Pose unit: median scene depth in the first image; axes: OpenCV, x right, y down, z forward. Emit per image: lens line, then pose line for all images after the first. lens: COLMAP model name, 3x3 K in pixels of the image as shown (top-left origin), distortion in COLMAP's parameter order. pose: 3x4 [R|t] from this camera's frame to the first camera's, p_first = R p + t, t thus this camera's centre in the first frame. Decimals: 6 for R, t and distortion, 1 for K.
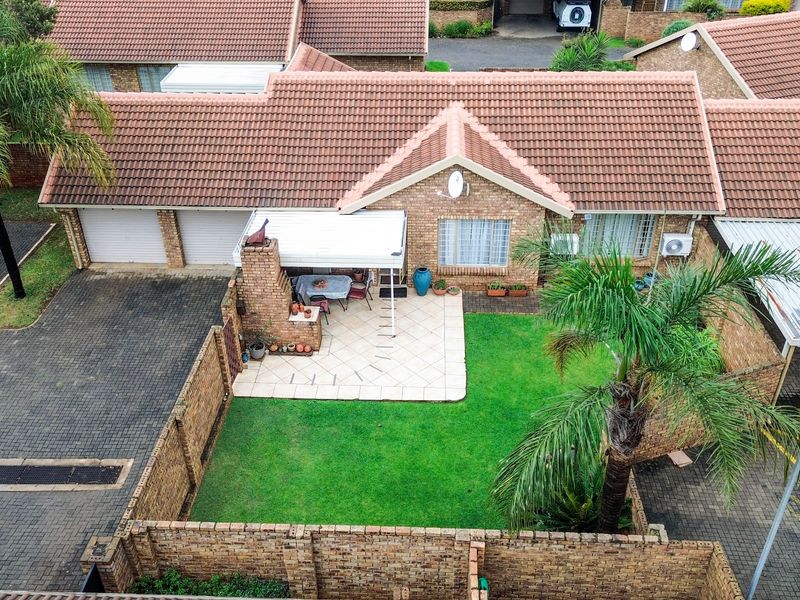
lens RADIAL K [[744.1, 0, 394.8], [0, 744.1, 304.6], [0, 0, 1]] dist [0.128127, -0.239277]
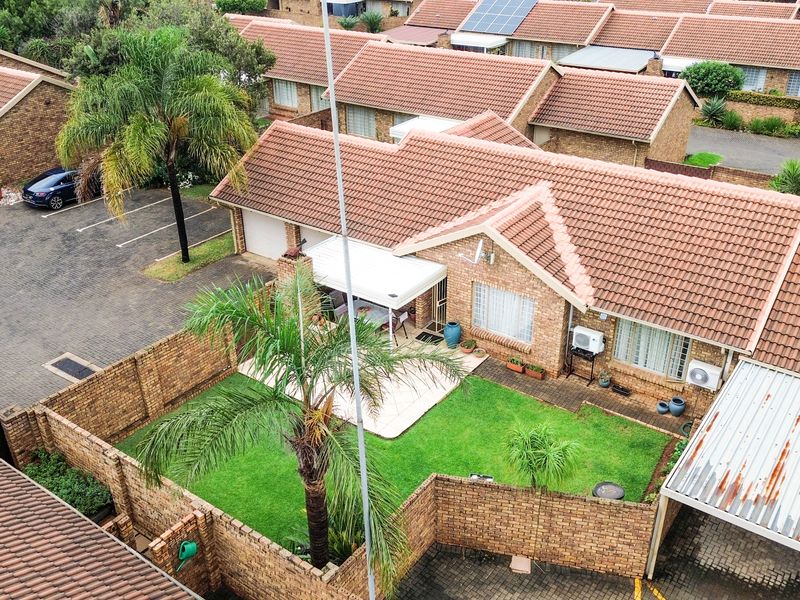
lens RADIAL K [[744.1, 0, 394.8], [0, 744.1, 304.6], [0, 0, 1]] dist [0.128127, -0.239277]
pose [[0.837388, 0.262275, -0.479576, 0.461558], [-0.298784, 0.954321, 0.000201, -0.048371], [0.457722, 0.143121, 0.877500, 0.026733]]
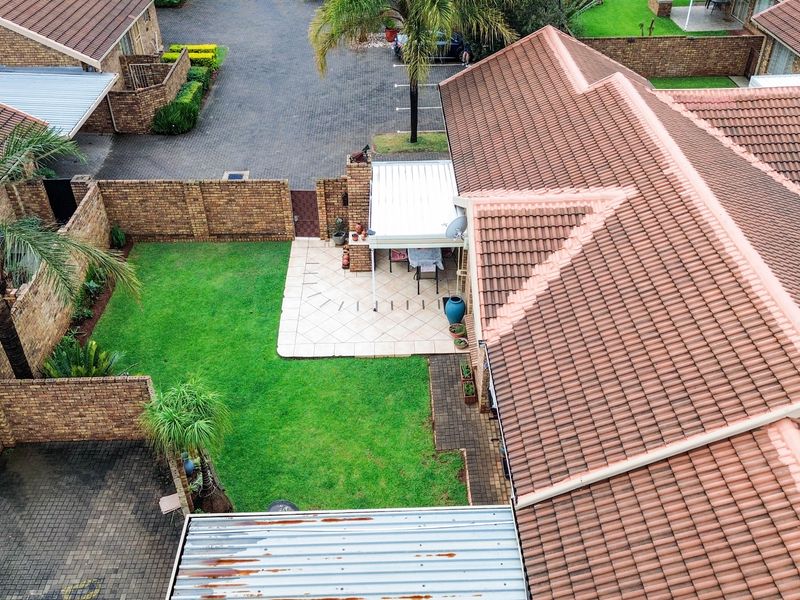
lens RADIAL K [[744.1, 0, 394.8], [0, 744.1, 304.6], [0, 0, 1]] dist [0.128127, -0.239277]
pose [[0.072807, 0.601936, -0.795218, 0.752728], [-0.537175, 0.695468, 0.477250, -0.433395], [0.840323, 0.392424, 0.373980, 0.586044]]
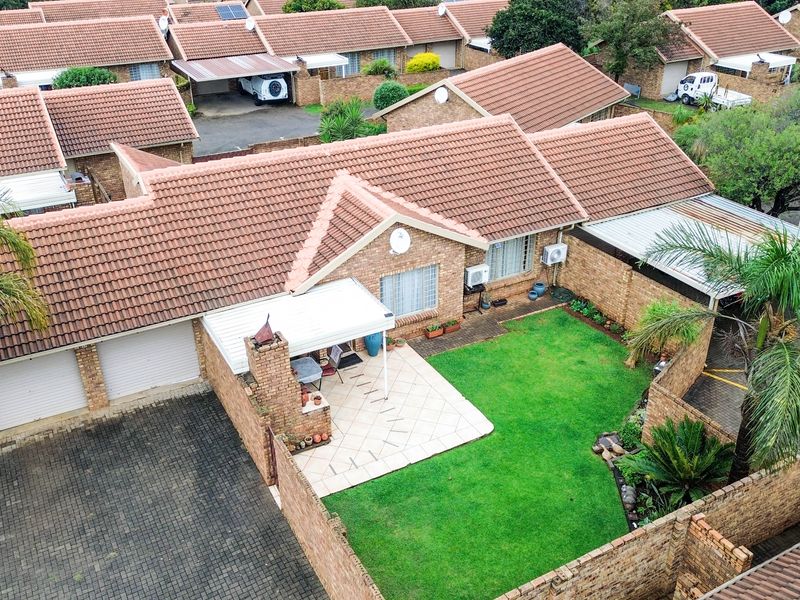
lens RADIAL K [[744.1, 0, 394.8], [0, 744.1, 304.6], [0, 0, 1]] dist [0.128127, -0.239277]
pose [[0.852540, -0.247200, 0.460507, -0.390385], [0.288471, 0.957276, -0.020183, -0.050573], [-0.435843, 0.150050, 0.887427, 0.078222]]
